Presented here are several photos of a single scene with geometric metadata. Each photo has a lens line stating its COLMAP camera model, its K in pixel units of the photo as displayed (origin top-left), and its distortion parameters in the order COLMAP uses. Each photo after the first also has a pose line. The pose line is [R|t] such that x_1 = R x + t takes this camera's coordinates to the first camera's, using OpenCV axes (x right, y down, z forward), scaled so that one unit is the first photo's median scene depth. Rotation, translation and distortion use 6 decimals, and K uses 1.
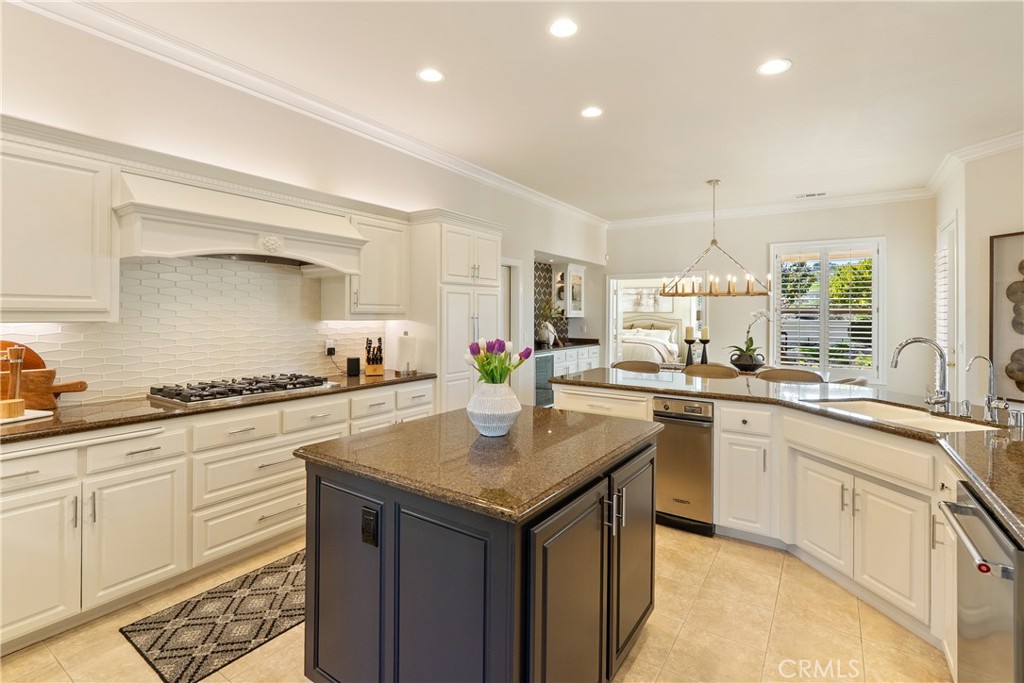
lens RADIAL K [[469.8, 0, 509.9], [0, 469.8, 319.1], [0, 0, 1]] dist [-0.004633, 0.001026]
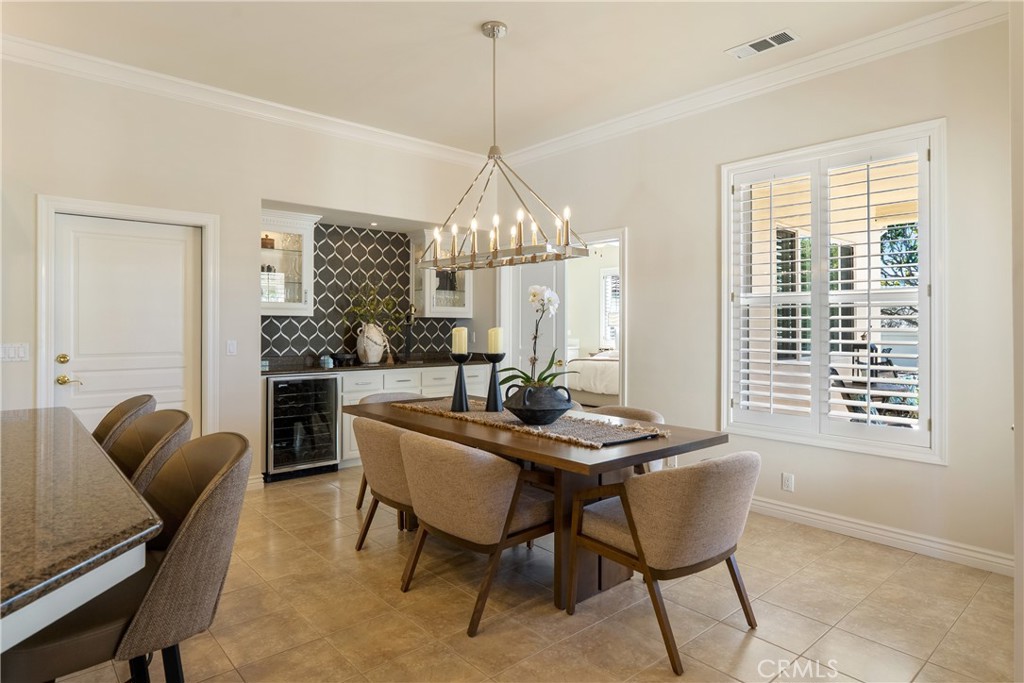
lens RADIAL K [[569.6, 0, 514.5], [0, 569.6, 334.5], [0, 0, 1]] dist [-0.008682, -0.000120]
pose [[0.972539, -0.000094, -0.232740, 0.471486], [0.001262, 0.999987, 0.004873, 0.016969], [0.232736, -0.005033, 0.972527, 0.349184]]
